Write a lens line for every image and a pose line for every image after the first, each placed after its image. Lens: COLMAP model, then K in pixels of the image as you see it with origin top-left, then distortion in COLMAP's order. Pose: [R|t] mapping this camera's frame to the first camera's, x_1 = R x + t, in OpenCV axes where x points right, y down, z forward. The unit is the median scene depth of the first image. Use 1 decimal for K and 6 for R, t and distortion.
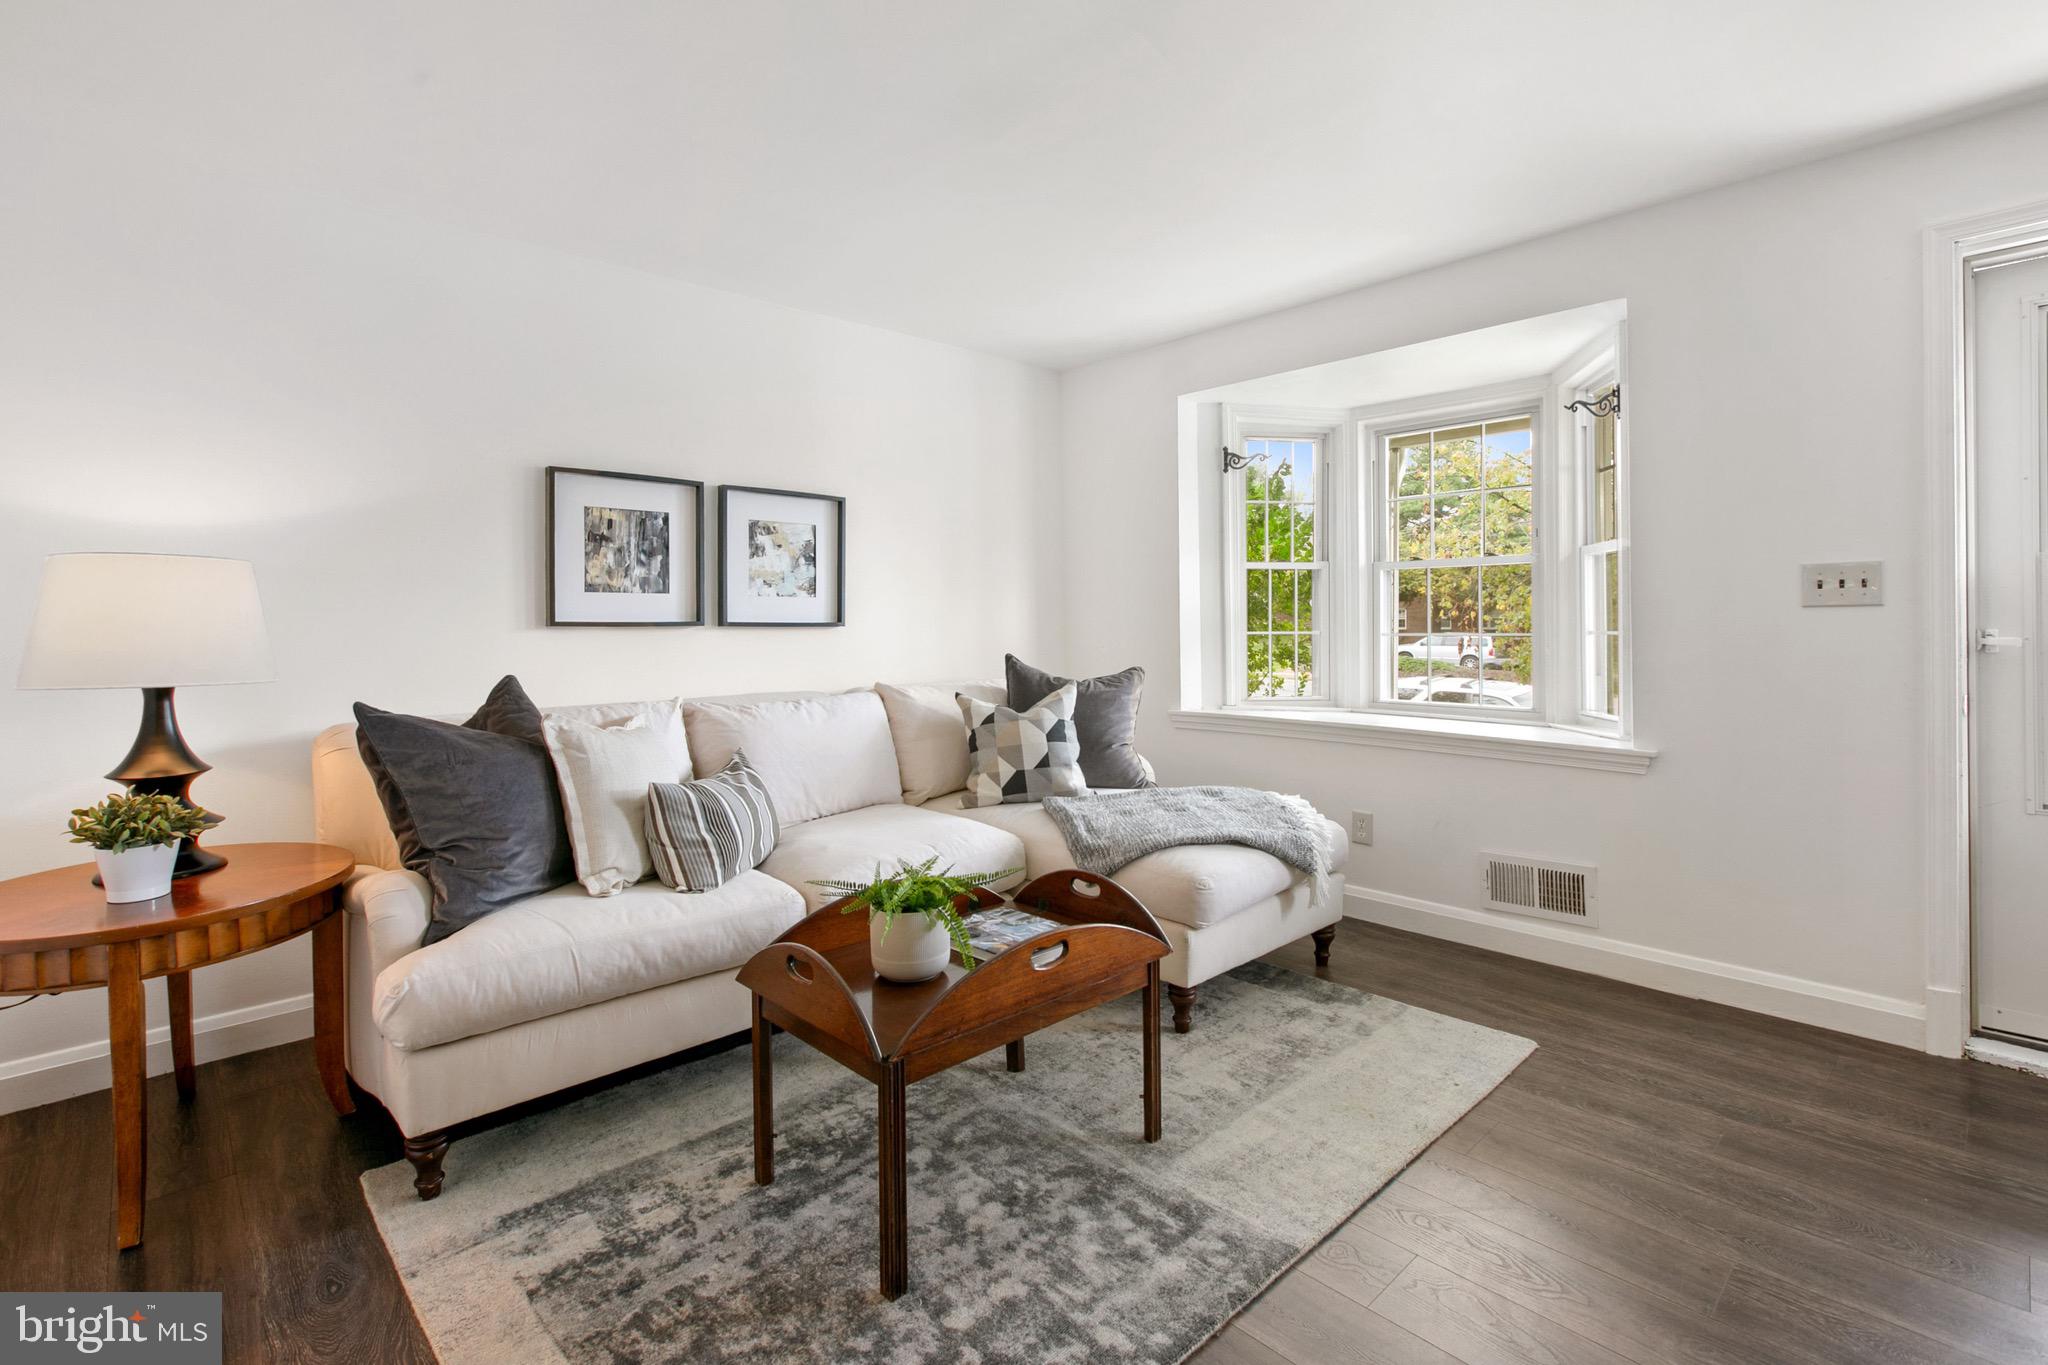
lens RADIAL K [[928.2, 0, 999.3], [0, 928.2, 629.9], [0, 0, 1]] dist [-0.000543, -0.000109]
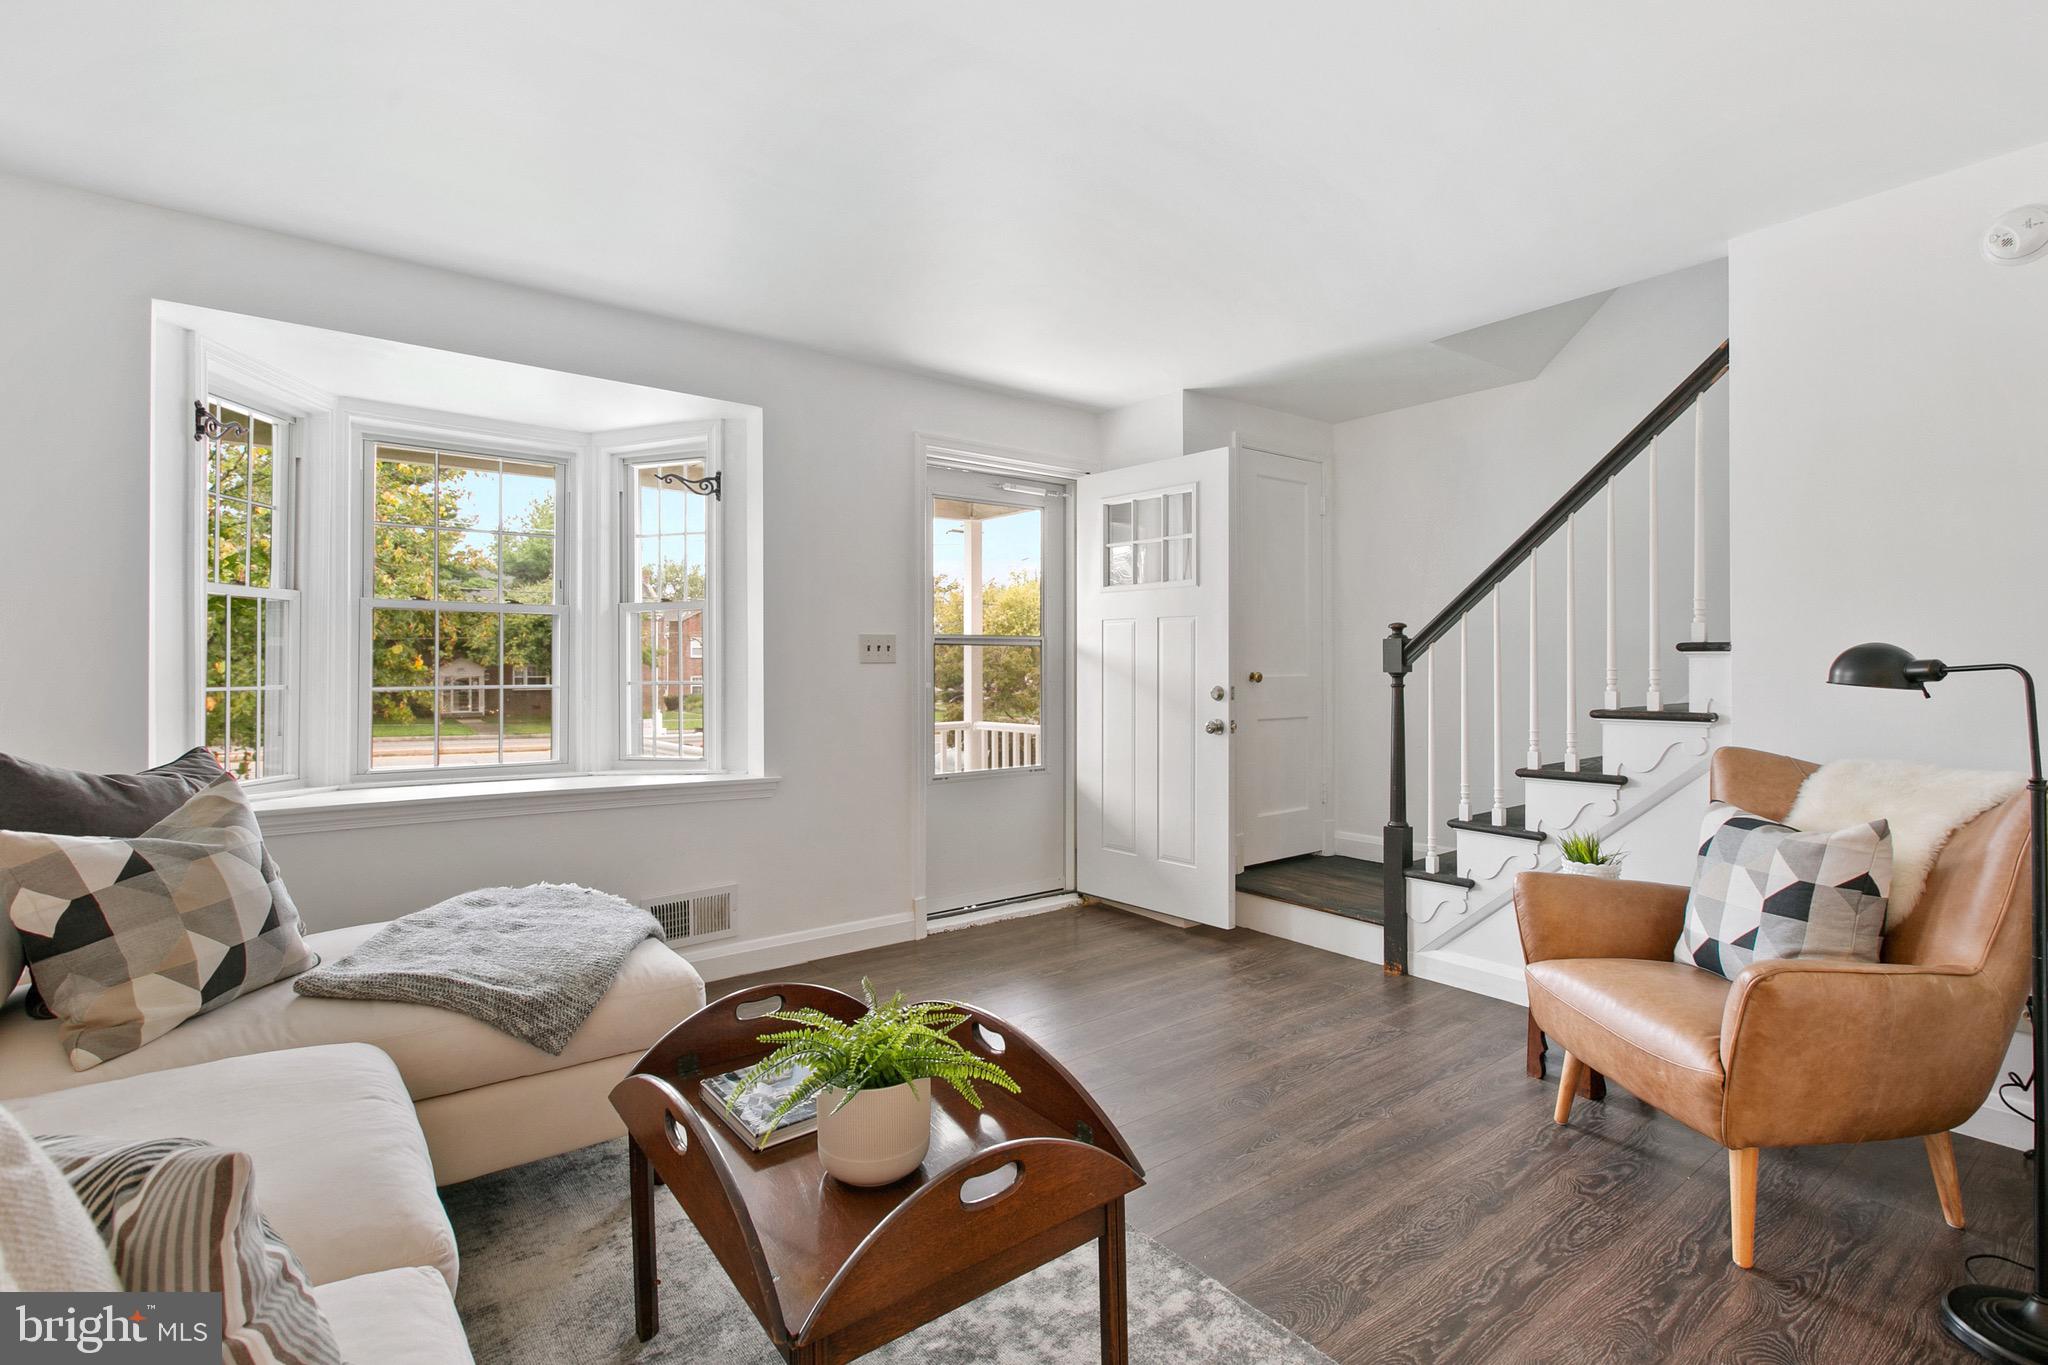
lens RADIAL K [[962.1, 0, 1019.9], [0, 962.1, 668.2], [0, 0, 1]] dist [-0.017208, -0.000405]
pose [[0.087786, 0.007876, 0.996108, -0.487270], [0.007751, 0.999933, -0.008589, -0.001590], [-0.996109, 0.008475, 0.087719, 0.495622]]
